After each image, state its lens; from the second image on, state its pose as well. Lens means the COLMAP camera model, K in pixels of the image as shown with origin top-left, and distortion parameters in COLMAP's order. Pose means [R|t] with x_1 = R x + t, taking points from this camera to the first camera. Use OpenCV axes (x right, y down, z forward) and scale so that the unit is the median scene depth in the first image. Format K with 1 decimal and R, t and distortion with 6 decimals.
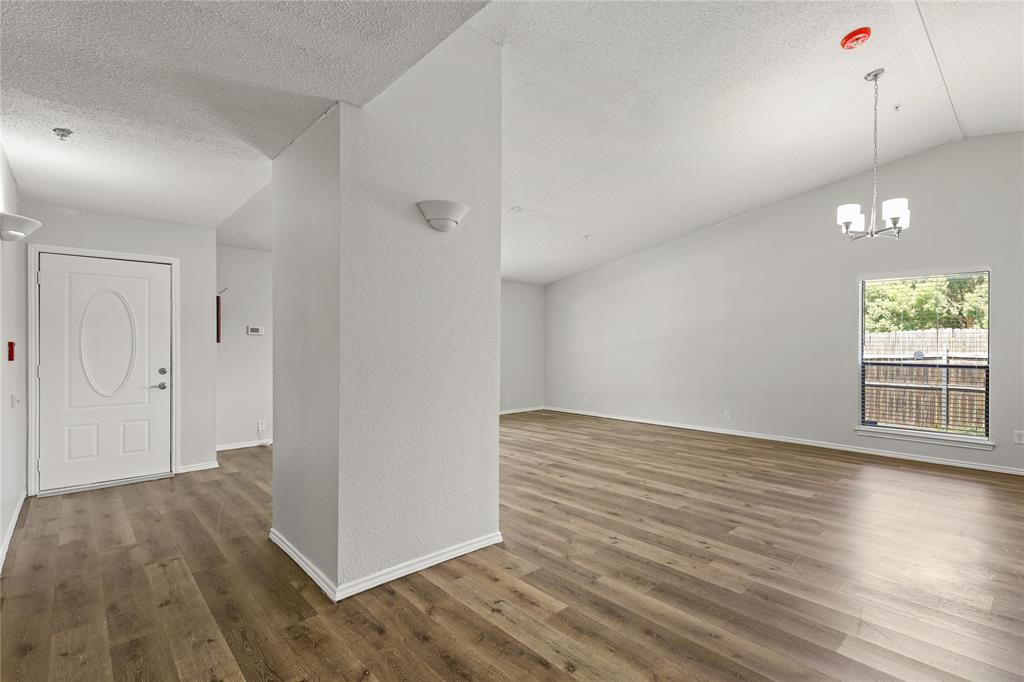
lens RADIAL K [[476.5, 0, 511.9], [0, 476.5, 344.3], [0, 0, 1]] dist [0.002730, 0.000060]
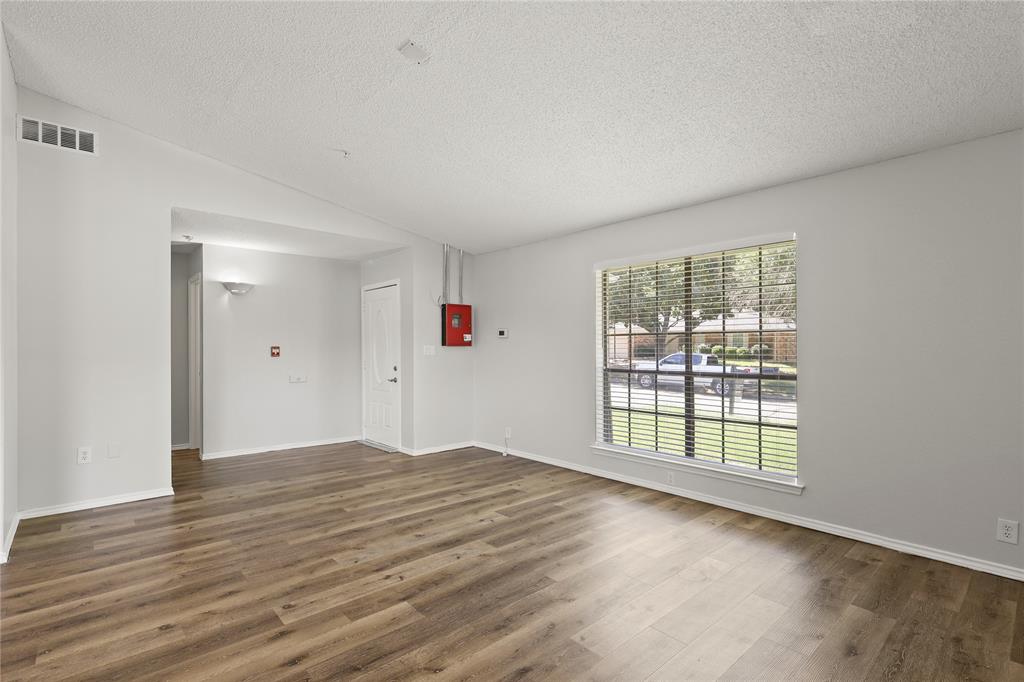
lens RADIAL K [[490.8, 0, 512.0], [0, 490.8, 341.0], [0, 0, 1]] dist [0.004329, 0.000781]
pose [[-0.014692, -0.016201, -0.999761, 0.630301], [0.000154, 0.999869, -0.016205, 0.005670], [0.999892, -0.000392, -0.014688, 1.447192]]
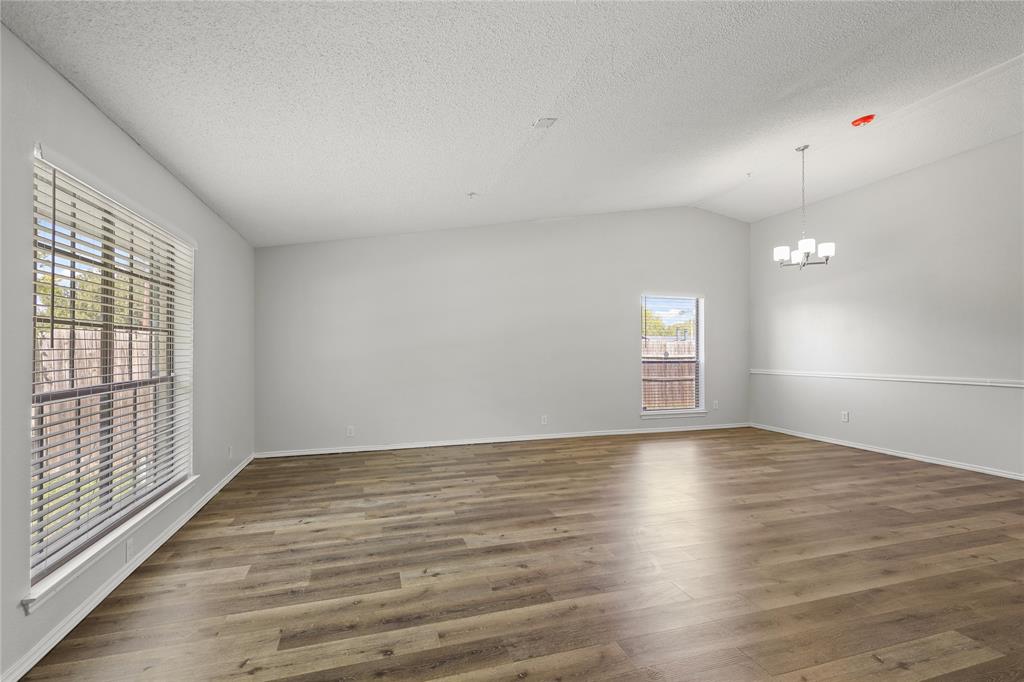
lens RADIAL K [[476.5, 0, 511.9], [0, 476.5, 344.3], [0, 0, 1]] dist [0.002730, 0.000060]
pose [[0.432486, 0.005422, 0.901624, -0.726224], [0.004697, 0.999955, -0.008266, 0.003925], [-0.901628, 0.007810, 0.432441, 1.024144]]
